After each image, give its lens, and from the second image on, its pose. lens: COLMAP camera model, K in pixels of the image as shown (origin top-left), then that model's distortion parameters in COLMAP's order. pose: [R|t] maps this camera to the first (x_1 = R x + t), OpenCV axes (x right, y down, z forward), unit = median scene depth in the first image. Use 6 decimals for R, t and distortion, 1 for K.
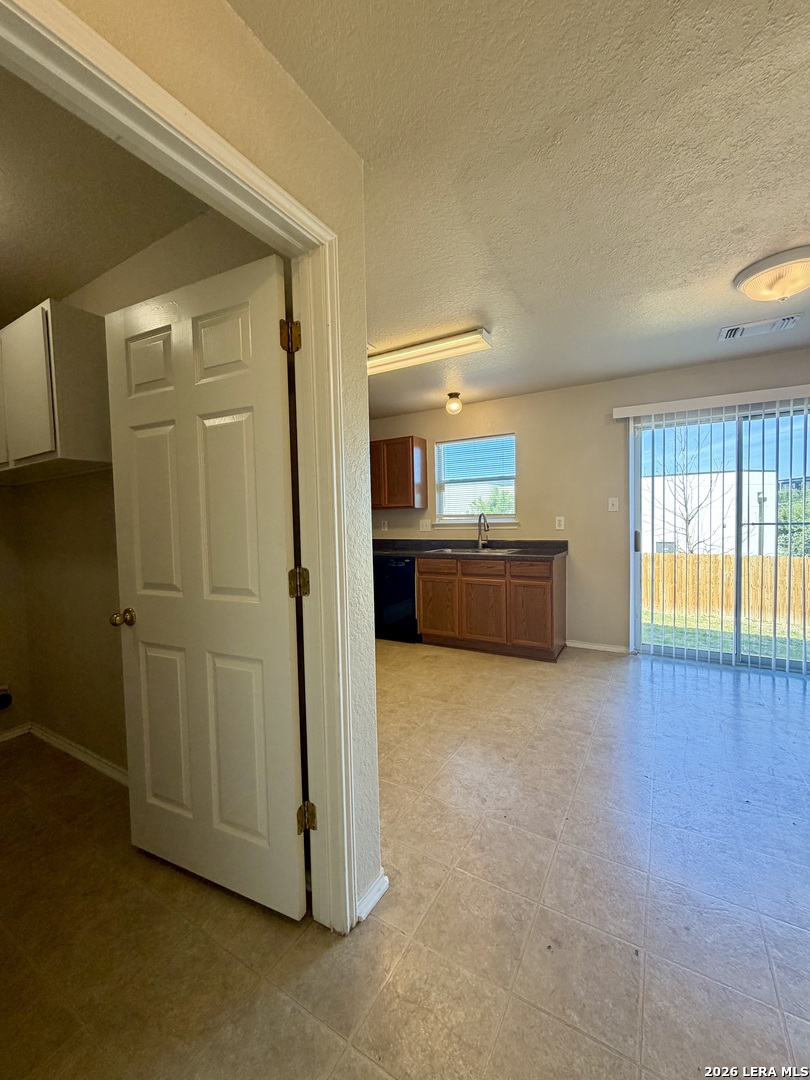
lens RADIAL K [[429.9, 0, 406.2], [0, 429.9, 538.1], [0, 0, 1]] dist [-0.002398, 0.000288]
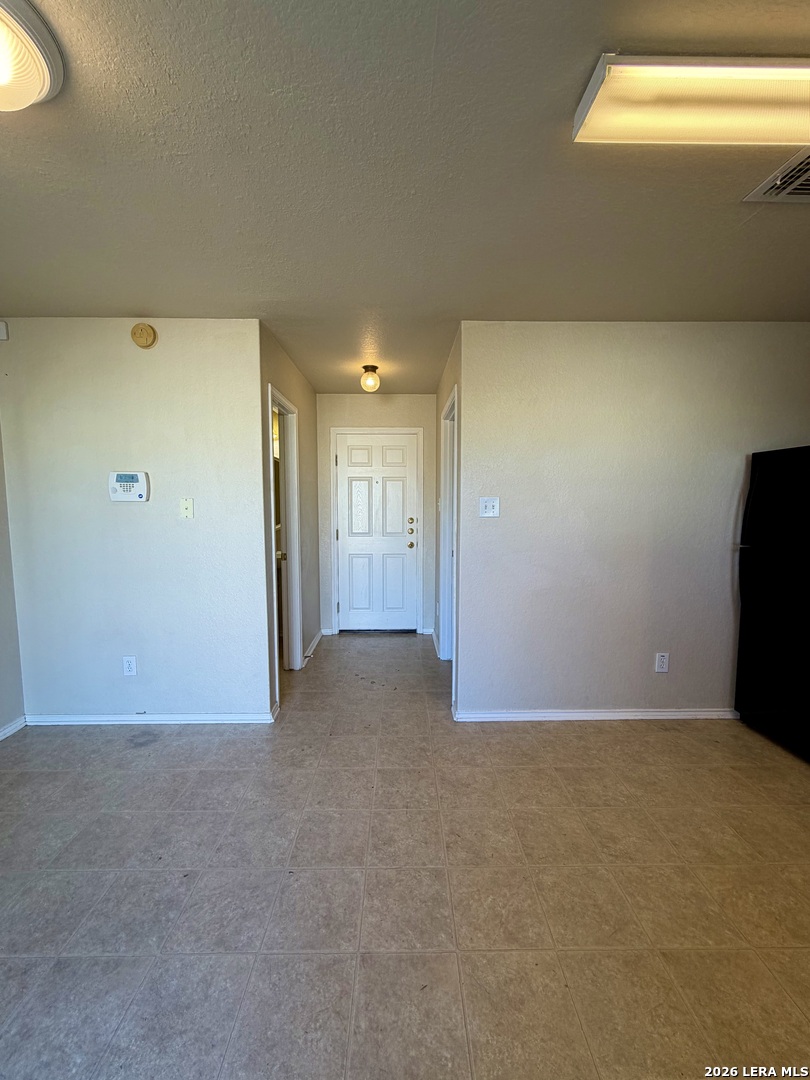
lens RADIAL K [[429.9, 0, 404.7], [0, 429.9, 538.9], [0, 0, 1]] dist [-0.002398, 0.000288]
pose [[-0.852366, 0.071015, -0.518102, 0.542867], [-0.001769, 0.990339, 0.138654, -0.109044], [0.522943, 0.119100, -0.844006, 1.234928]]
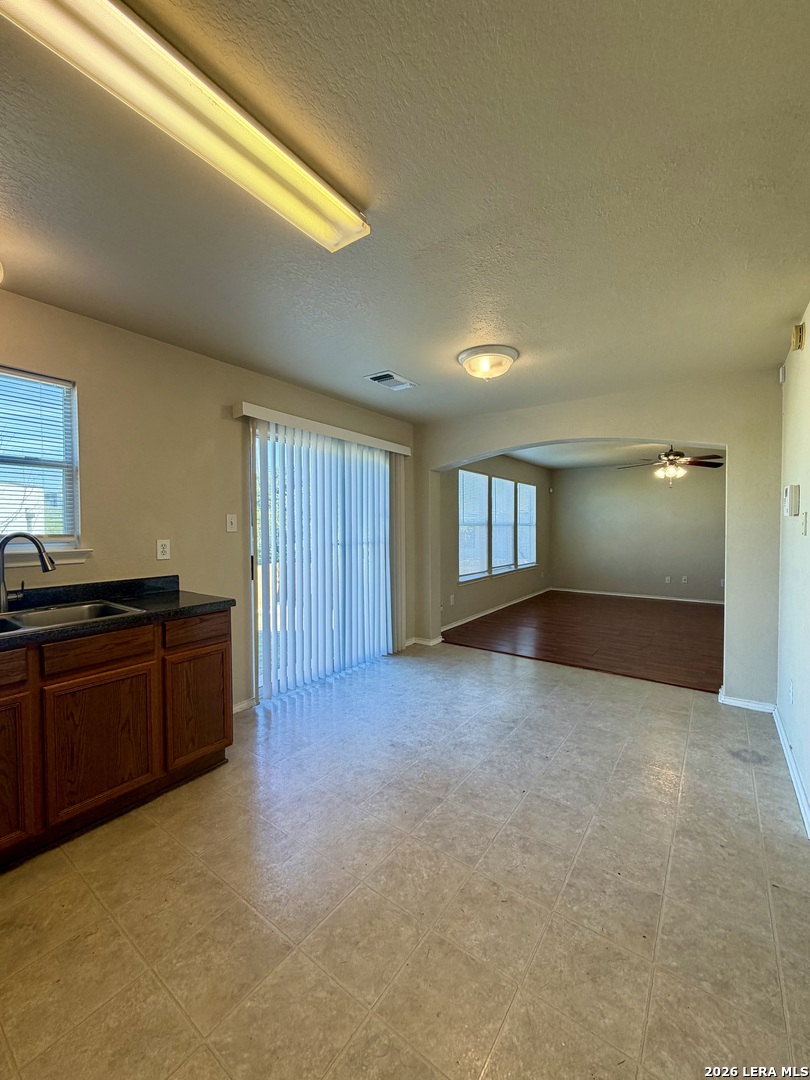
lens RADIAL K [[429.9, 0, 405.9], [0, 429.9, 538.3], [0, 0, 1]] dist [-0.002398, 0.000288]
pose [[0.086625, -0.009684, 0.996194, -0.364306], [0.044695, 0.998984, 0.005825, -0.056765], [-0.995238, 0.044021, 0.086969, 0.852633]]
